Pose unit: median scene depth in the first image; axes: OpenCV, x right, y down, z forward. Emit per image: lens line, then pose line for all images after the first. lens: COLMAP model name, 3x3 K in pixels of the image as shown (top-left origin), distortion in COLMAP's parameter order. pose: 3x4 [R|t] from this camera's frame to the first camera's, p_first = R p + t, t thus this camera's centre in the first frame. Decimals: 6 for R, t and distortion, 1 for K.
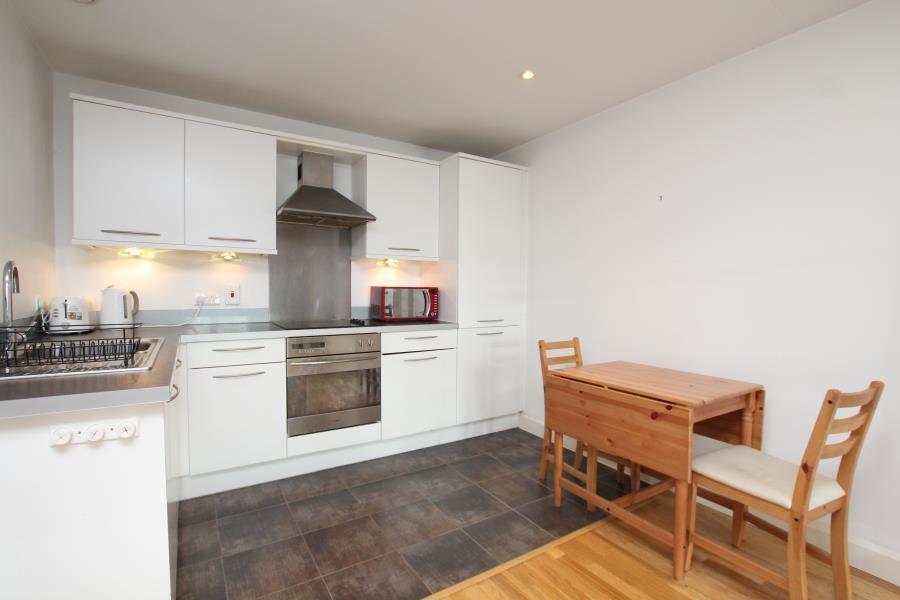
lens RADIAL K [[419.5, 0, 444.0], [0, 419.5, 301.3], [0, 0, 1]] dist [-0.037119, 0.002788]
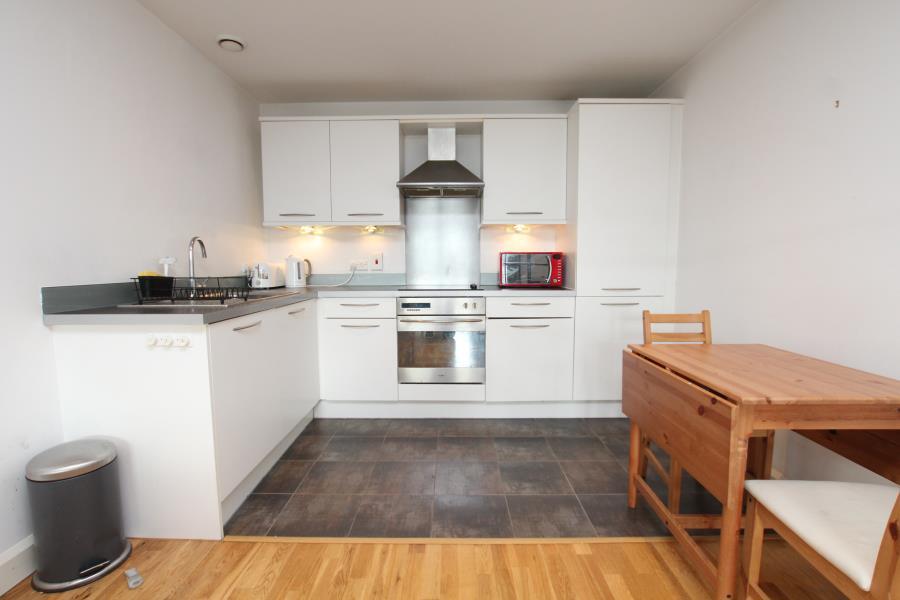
lens RADIAL K [[419.5, 0, 444.8], [0, 419.5, 301.0], [0, 0, 1]] dist [-0.037119, 0.002788]
pose [[0.837229, 0.035530, -0.545697, 0.369710], [-0.005030, 0.998345, 0.057284, 0.031326], [0.546829, -0.045215, 0.836022, 0.107662]]
